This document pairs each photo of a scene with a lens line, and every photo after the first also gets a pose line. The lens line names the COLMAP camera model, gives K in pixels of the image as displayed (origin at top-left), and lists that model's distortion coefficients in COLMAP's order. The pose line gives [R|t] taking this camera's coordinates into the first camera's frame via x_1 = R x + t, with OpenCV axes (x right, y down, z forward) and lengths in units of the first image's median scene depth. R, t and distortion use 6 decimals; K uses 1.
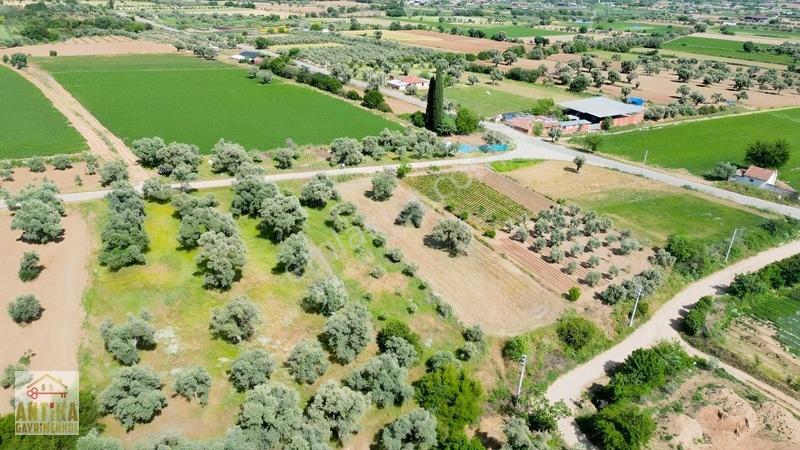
lens RADIAL K [[560.0, 0, 400.0], [0, 560.0, 225.0], [0, 0, 1]] dist [0.066213, -0.063090]
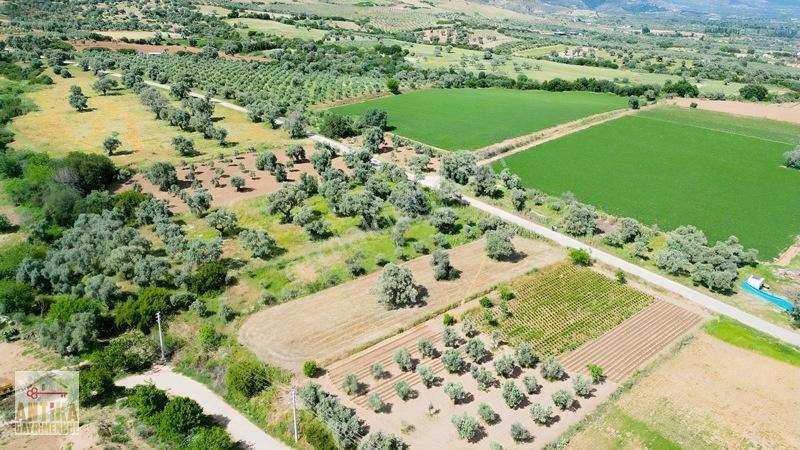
lens RADIAL K [[560.0, 0, 400.0], [0, 560.0, 225.0], [0, 0, 1]] dist [0.066213, -0.063090]
pose [[0.224762, 0.332556, -0.915909, 0.420250], [-0.428747, 0.877831, 0.213516, -0.123912], [0.875019, 0.344703, 0.339886, 0.300552]]
